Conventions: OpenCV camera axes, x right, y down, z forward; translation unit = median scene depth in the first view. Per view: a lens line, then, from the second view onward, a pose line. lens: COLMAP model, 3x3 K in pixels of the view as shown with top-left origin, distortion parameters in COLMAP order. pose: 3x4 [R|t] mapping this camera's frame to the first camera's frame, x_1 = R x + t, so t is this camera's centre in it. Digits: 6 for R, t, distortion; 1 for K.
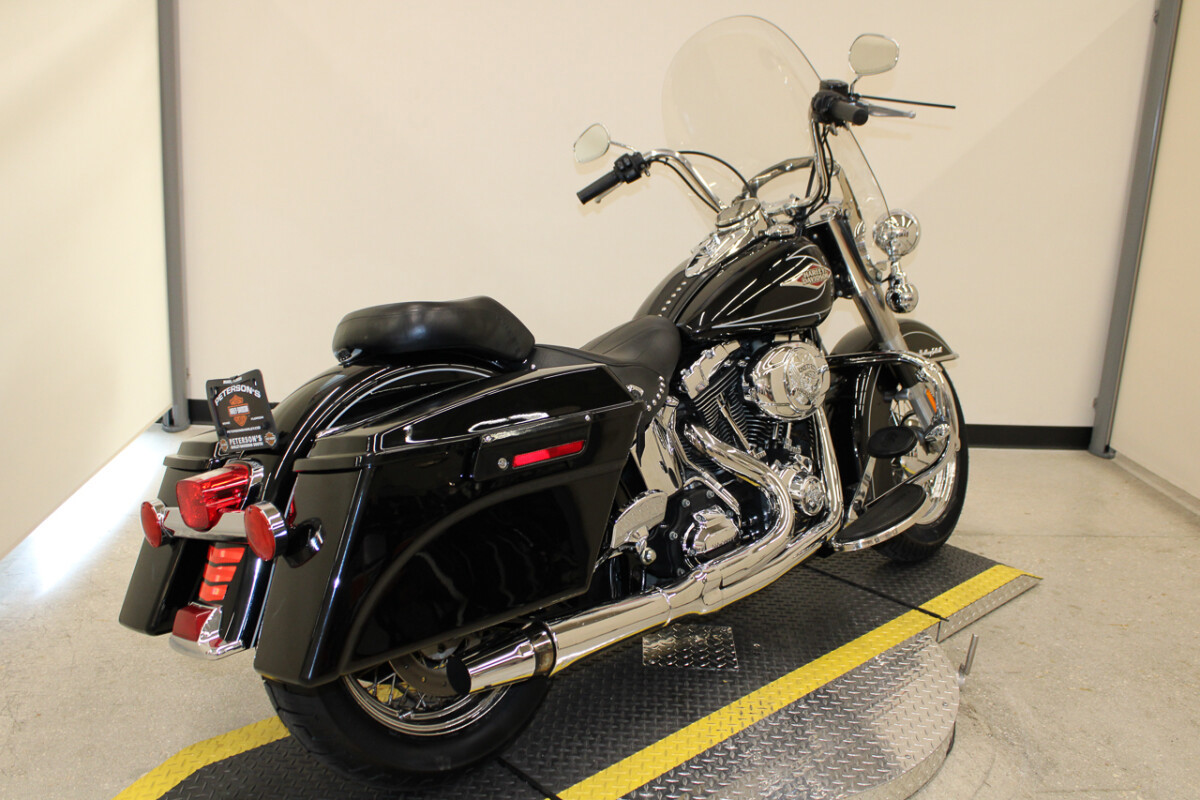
lens RADIAL K [[1138.2, 0, 600.0], [0, 1138.2, 400.0], [0, 0, 1]] dist [-0.063687, 0.005776]
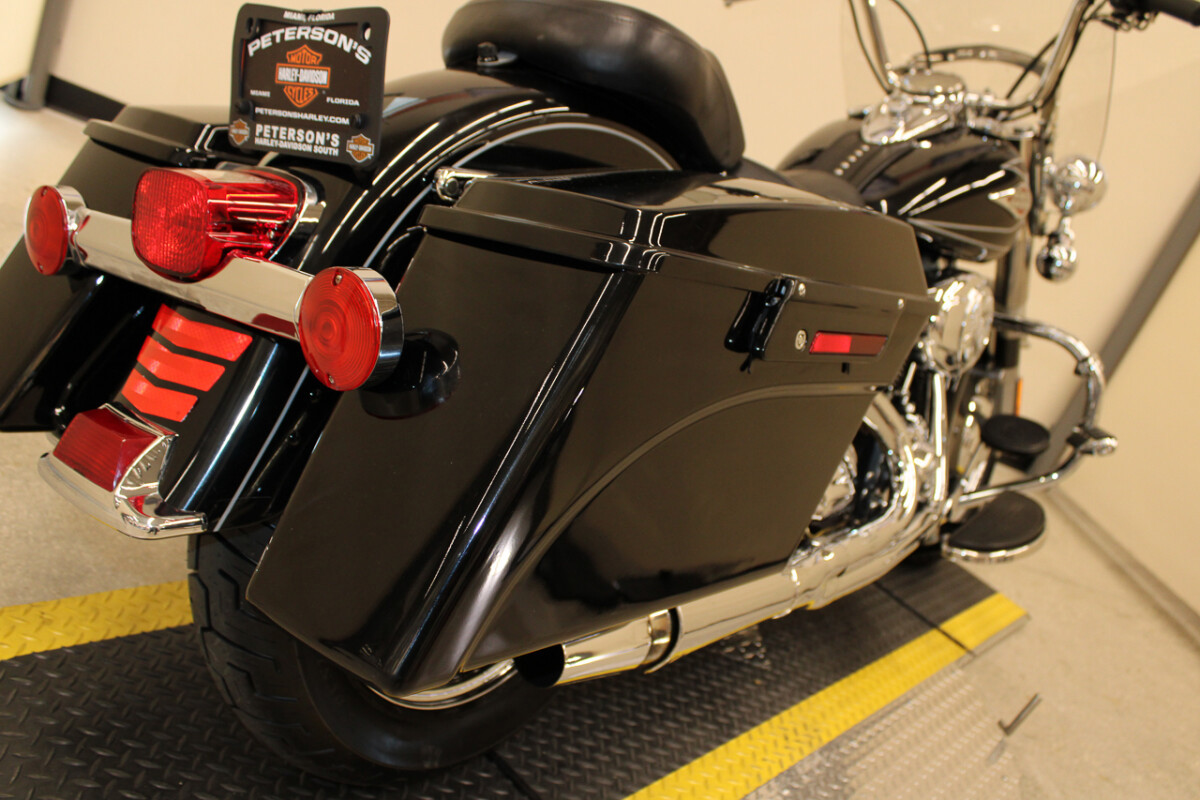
lens RADIAL K [[1077.1, 0, 600.0], [0, 1077.1, 400.0], [0, 0, 1]] dist [-0.115157, 0.121405]
pose [[0.928235, 0.295743, 0.225644, -0.240883], [-0.320369, 0.943836, 0.080855, 0.061628], [-0.189059, -0.147342, 0.970849, 0.448706]]
